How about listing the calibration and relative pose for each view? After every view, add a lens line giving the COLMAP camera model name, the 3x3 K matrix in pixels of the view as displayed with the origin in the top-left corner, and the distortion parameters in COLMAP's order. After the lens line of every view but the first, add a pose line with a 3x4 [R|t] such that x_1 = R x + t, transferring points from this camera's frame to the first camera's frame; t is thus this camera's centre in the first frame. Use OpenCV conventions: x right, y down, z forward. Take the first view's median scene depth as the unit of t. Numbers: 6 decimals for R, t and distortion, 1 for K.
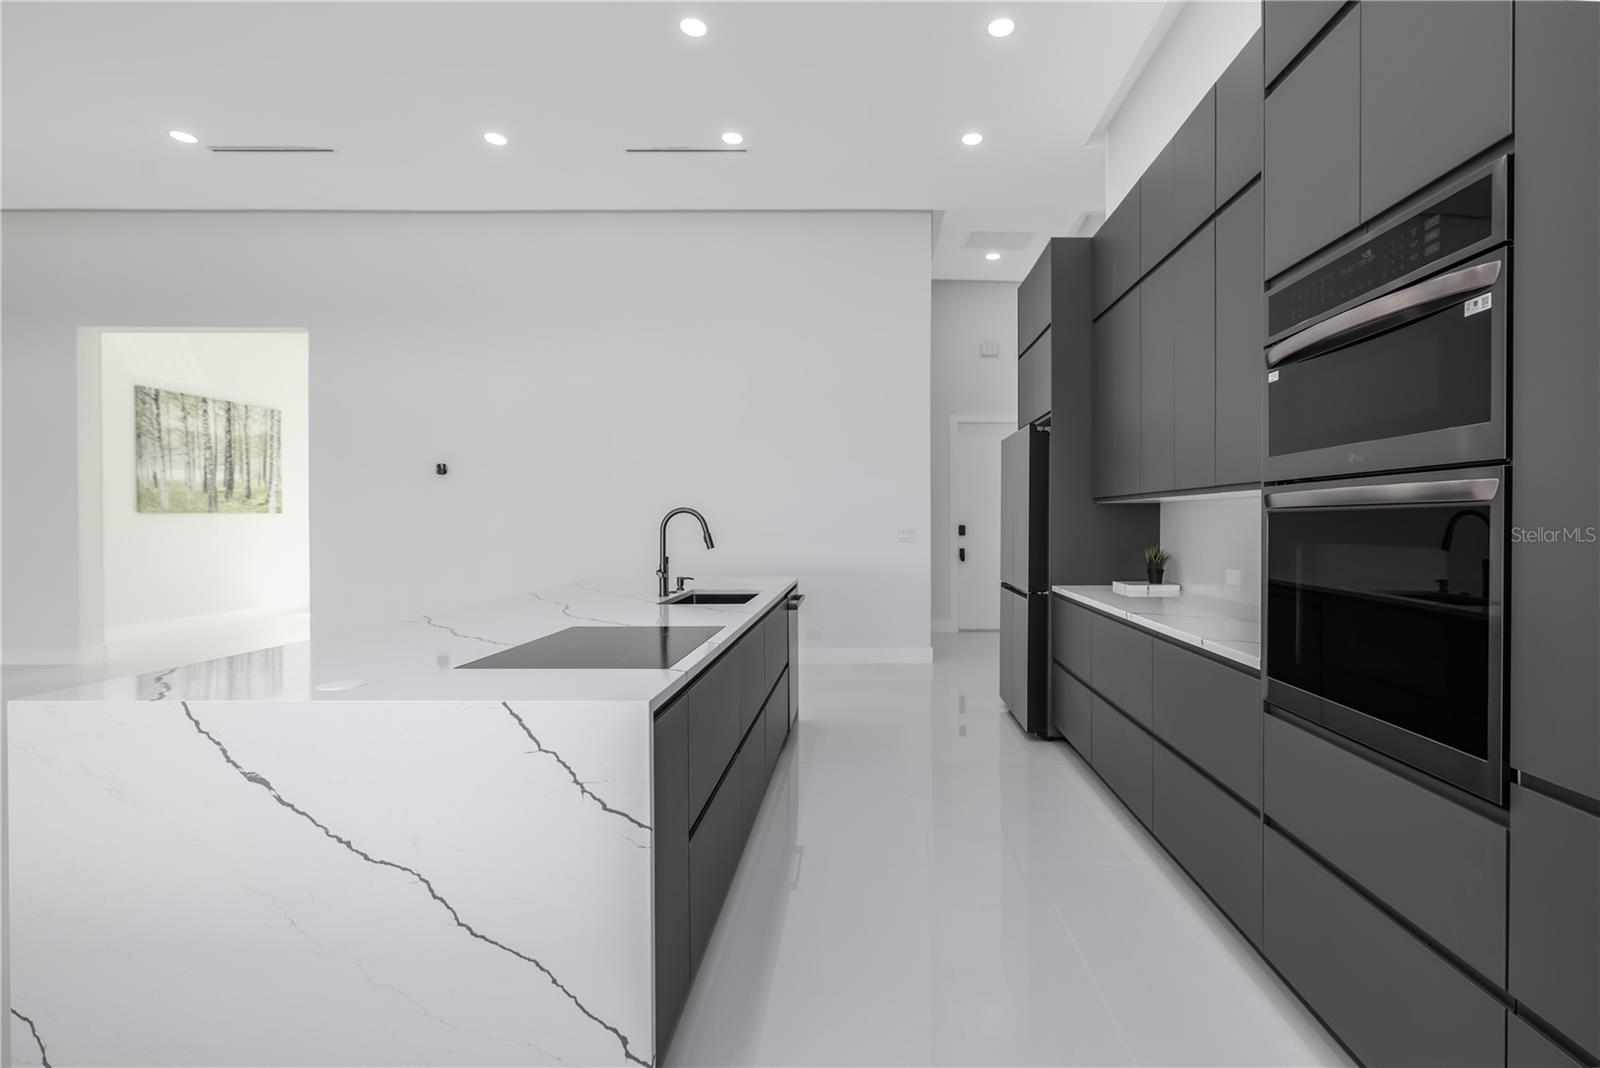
lens RADIAL K [[736.2, 0, 874.9], [0, 736.2, 526.7], [0, 0, 1]] dist [-0.001159, -0.000066]
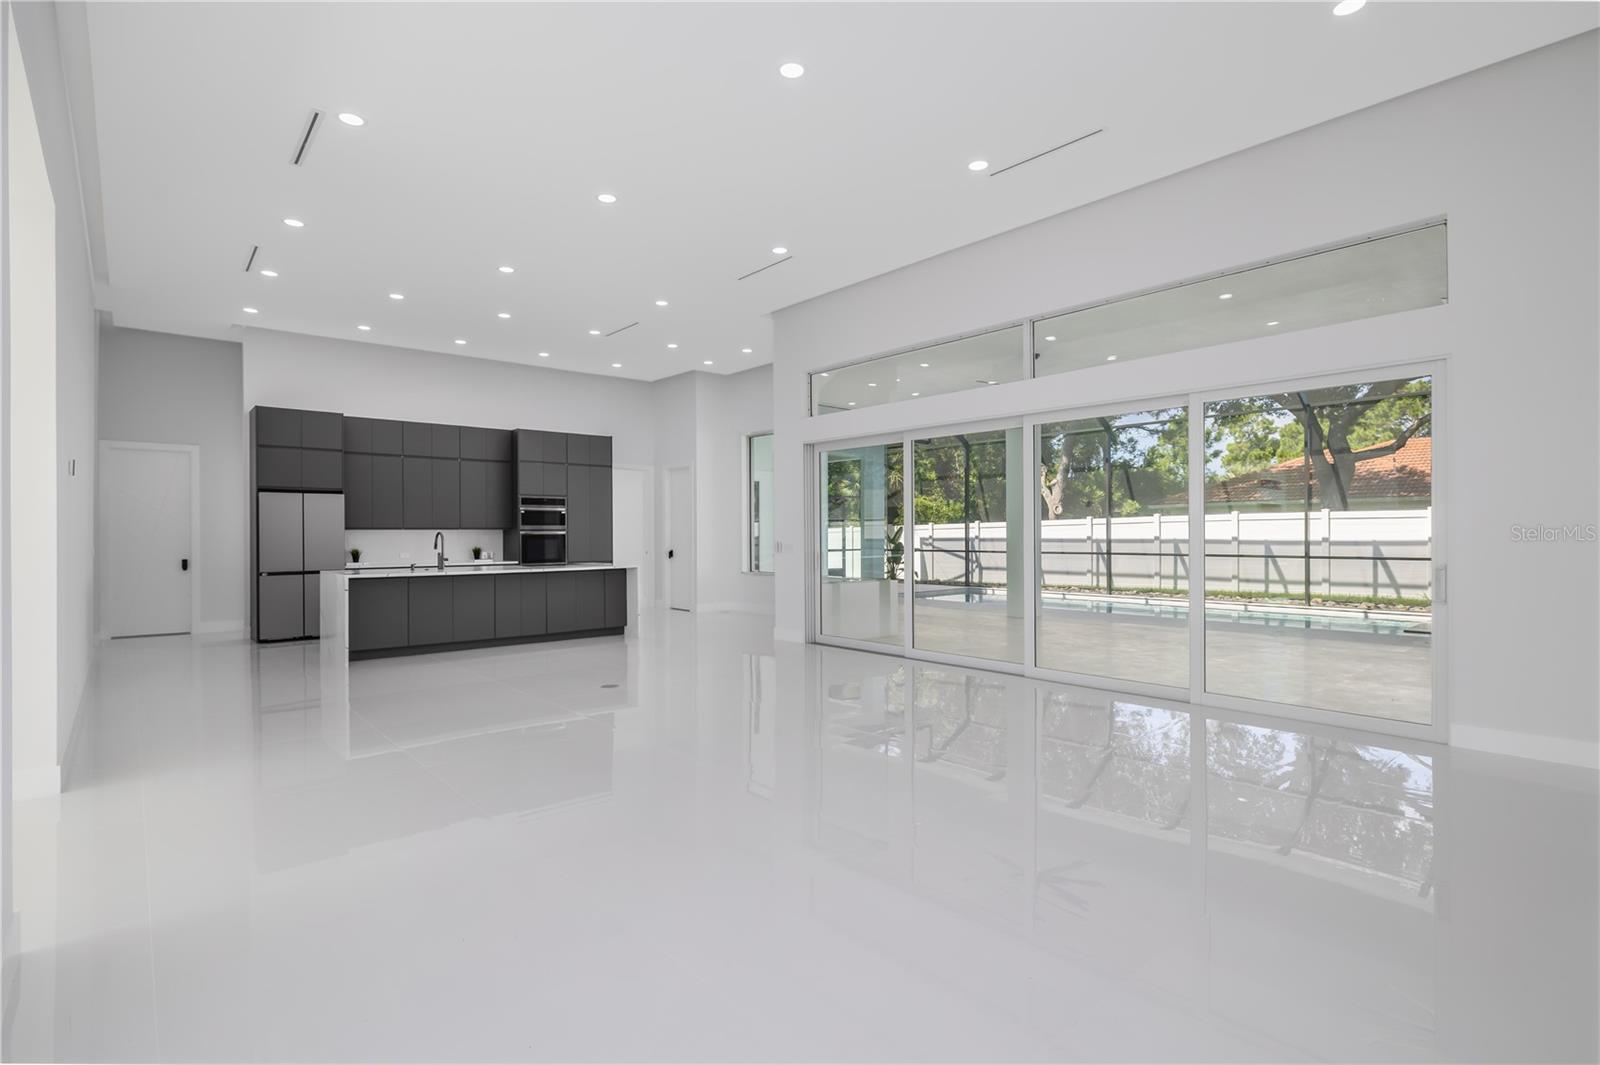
lens RADIAL K [[781.7, 0, 809.1], [0, 781.7, 532.8], [0, 0, 1]] dist [-0.000123, 0.000049]
pose [[-0.651962, -0.000181, 0.758251, -7.723482], [0.008615, 0.999934, 0.007646, -0.088641], [-0.758202, 0.011517, -0.651918, 4.548171]]
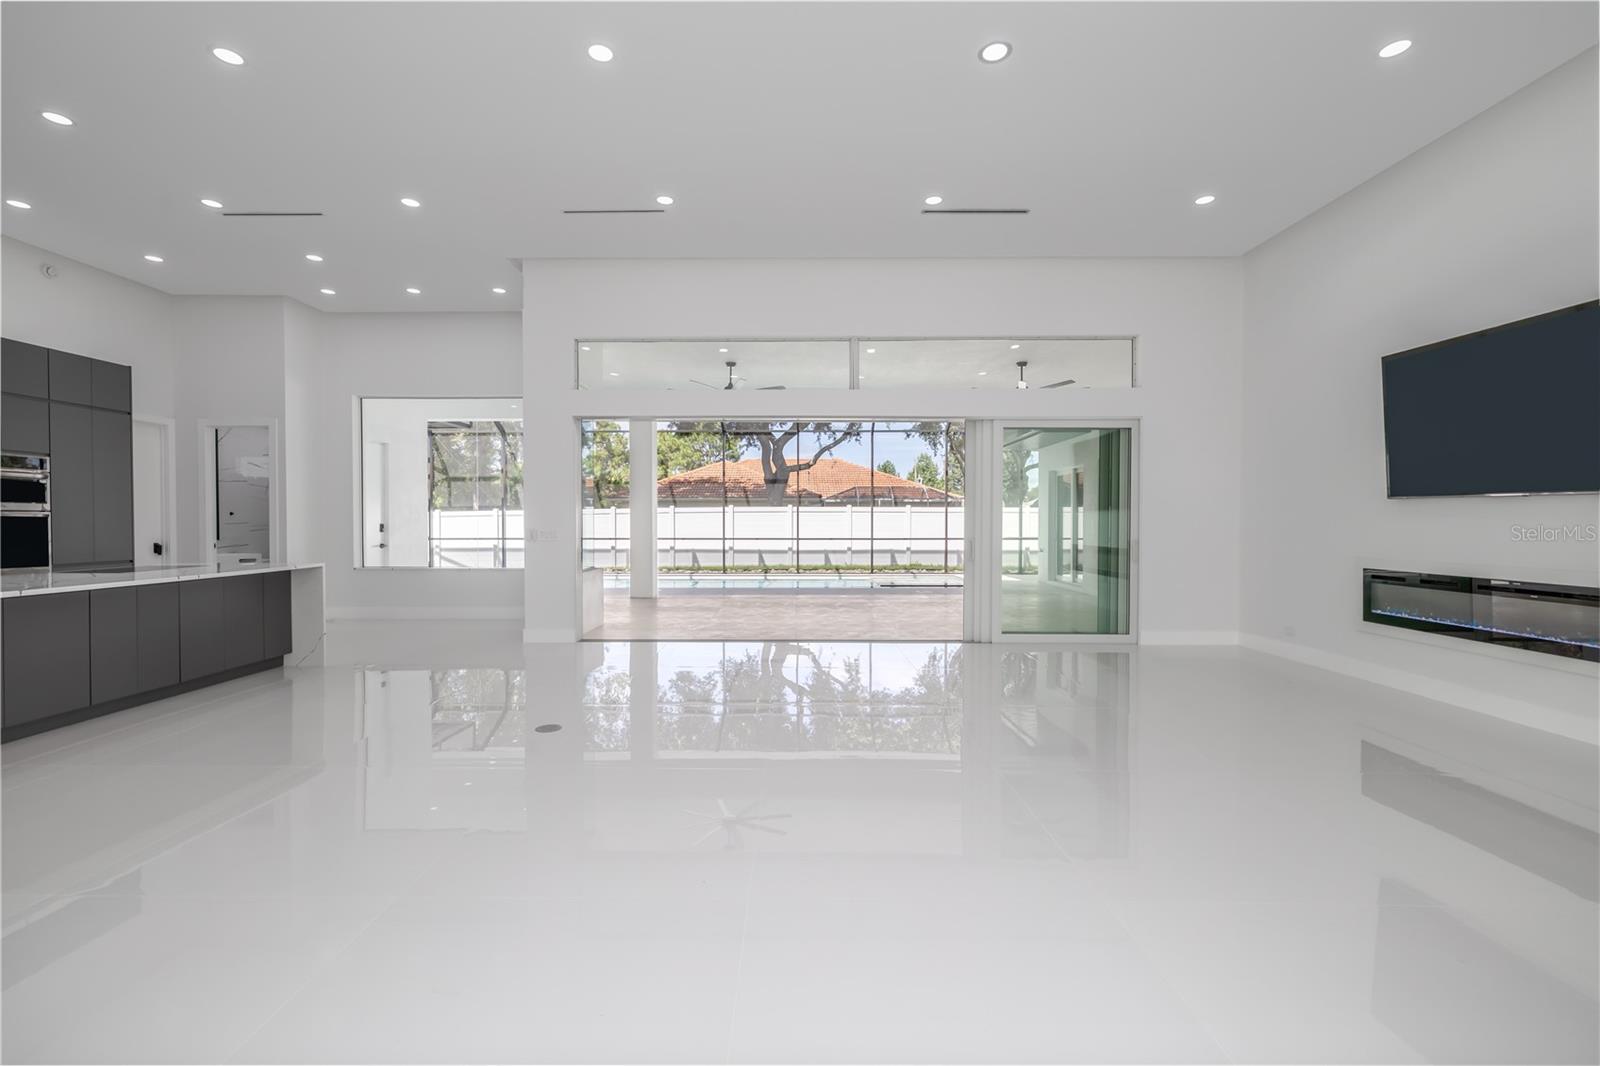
lens RADIAL K [[673.9, 0, 796.6], [0, 673.9, 520.7], [0, 0, 1]] dist [0.003464, 0.000001]
pose [[-0.999760, -0.001382, 0.021874, -4.390155], [-0.001205, 0.999966, 0.008125, -0.053429], [-0.021884, 0.008097, -0.999728, 5.315529]]
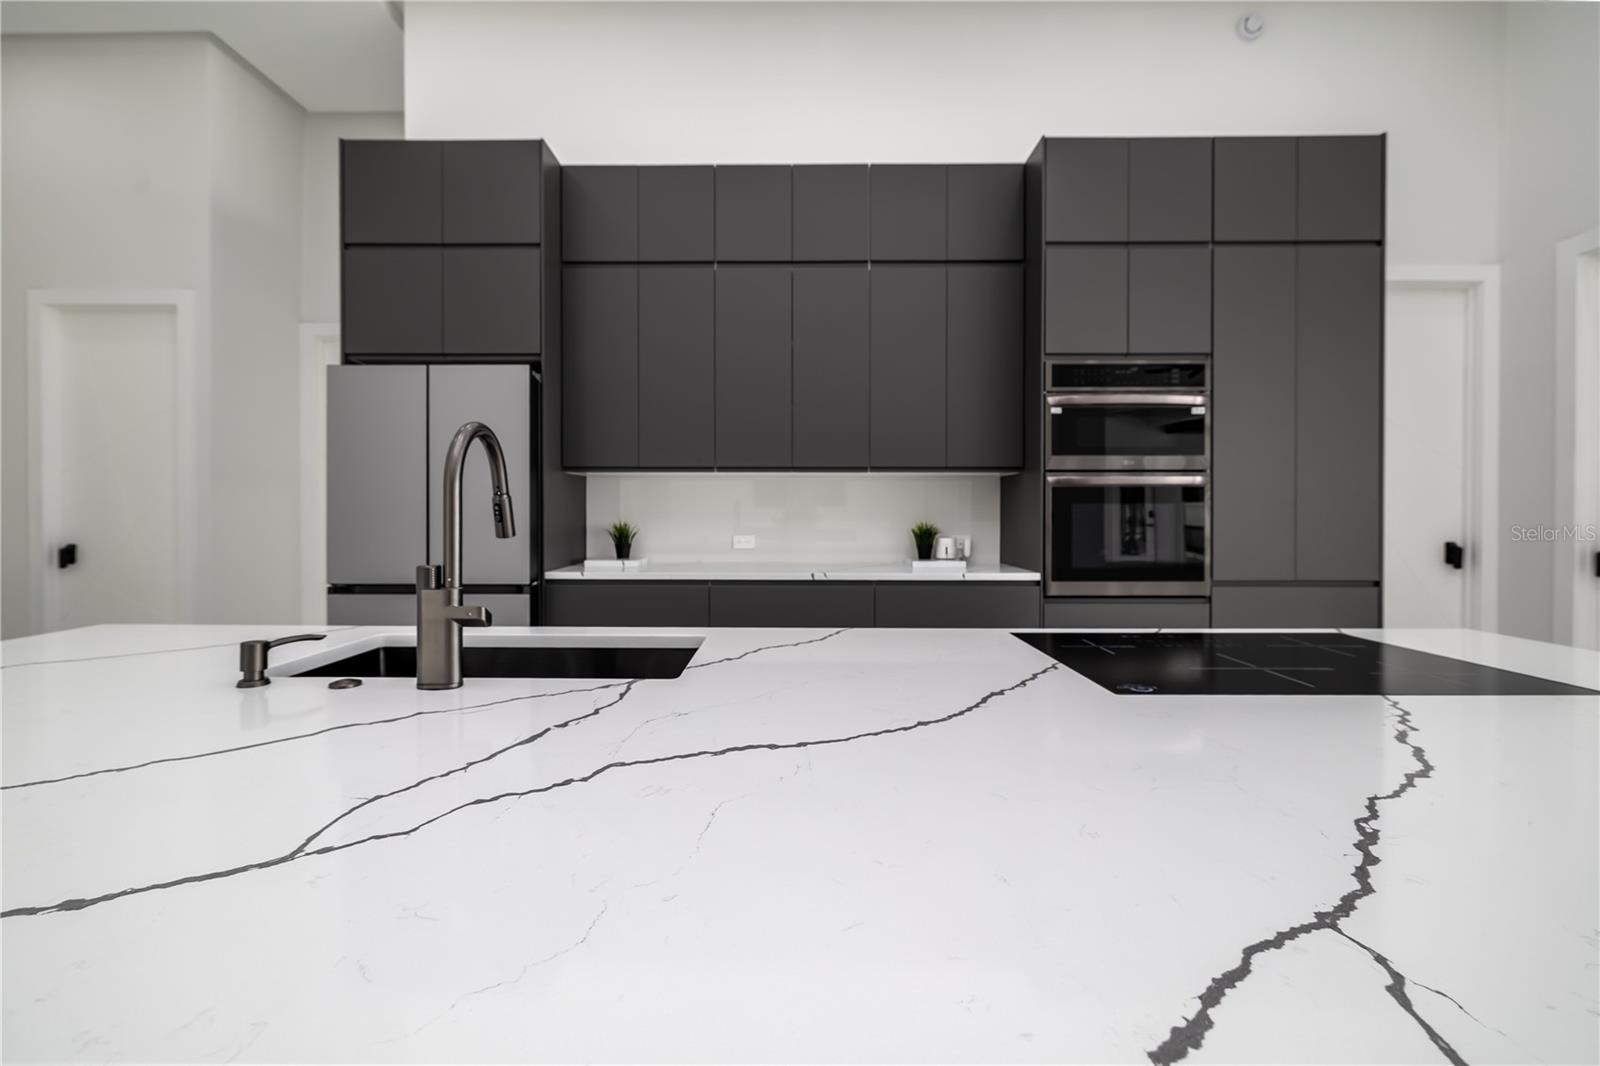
lens RADIAL K [[699.3, 0, 791.1], [0, 699.3, 518.1], [0, 0, 1]] dist [0.002291, 0.000113]
pose [[0.019690, -0.012348, 0.999730, -1.594941], [0.008327, 0.999891, 0.012186, 0.039880], [-0.999771, 0.008085, 0.019791, 2.206012]]
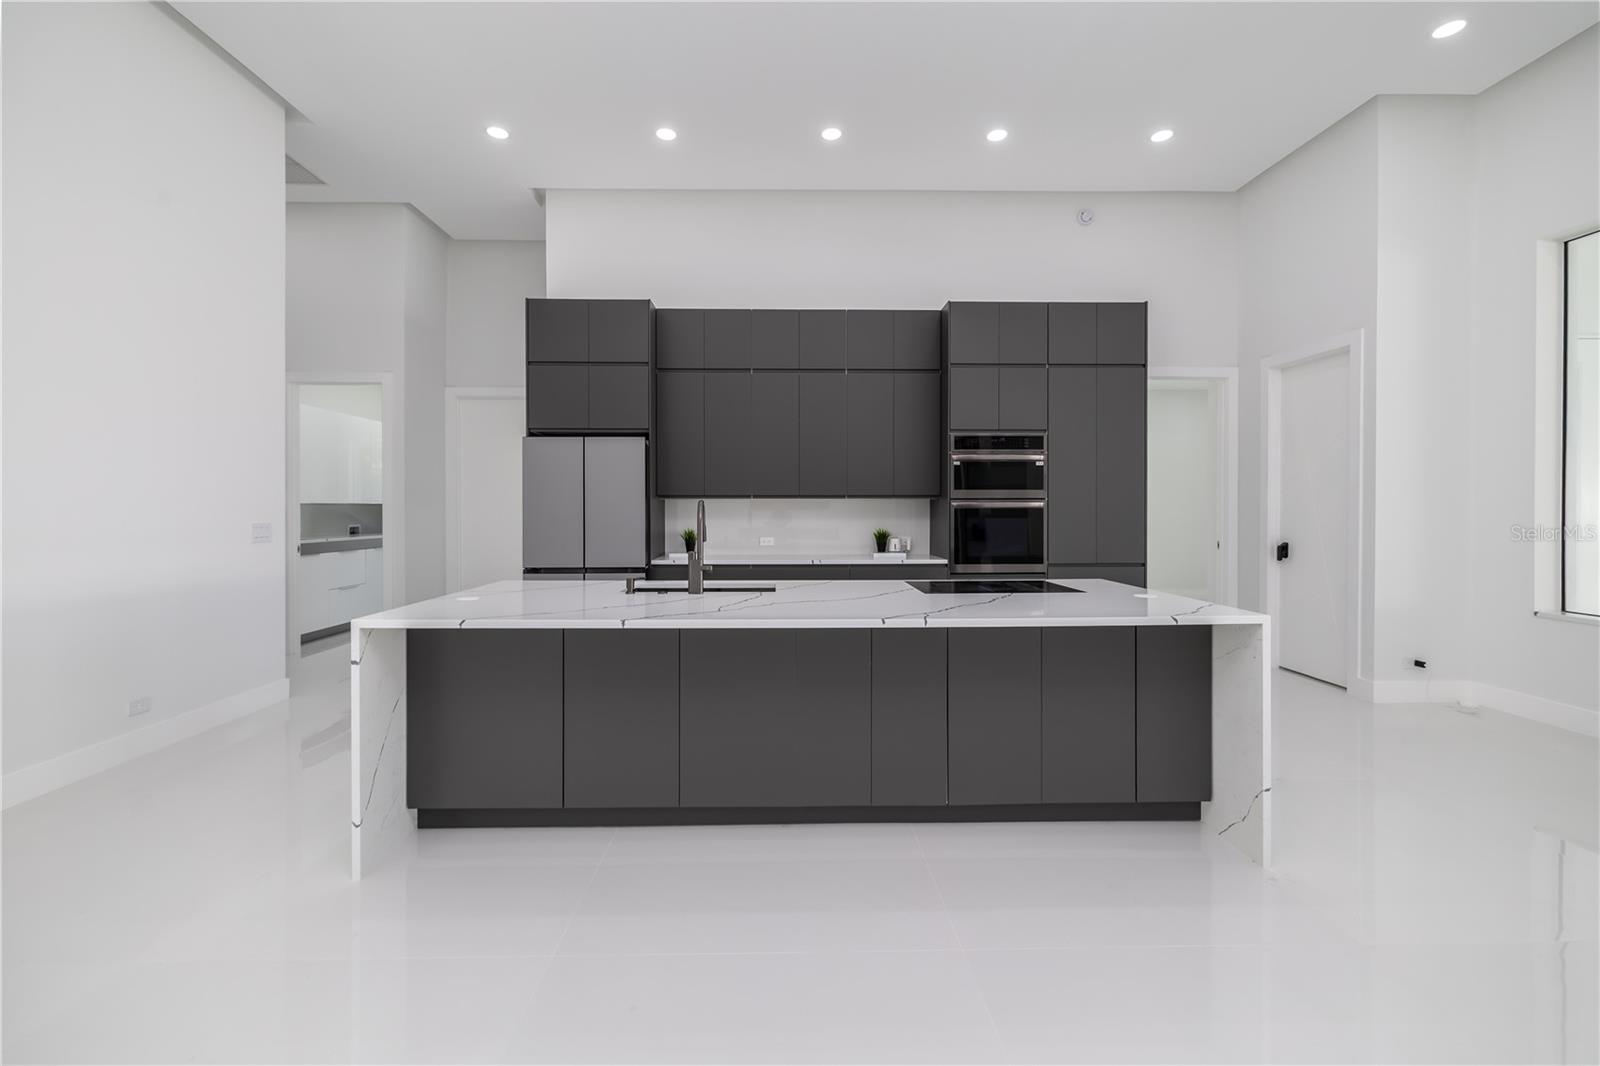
lens RADIAL K [[673.9, 0, 796.6], [0, 673.9, 520.7], [0, 0, 1]] dist [0.003464, 0.000001]
pose [[-0.009445, -0.017085, 0.999809, -3.011508], [0.009995, 0.999802, 0.017180, -0.033193], [-0.999905, 0.010155, -0.009273, 2.304006]]
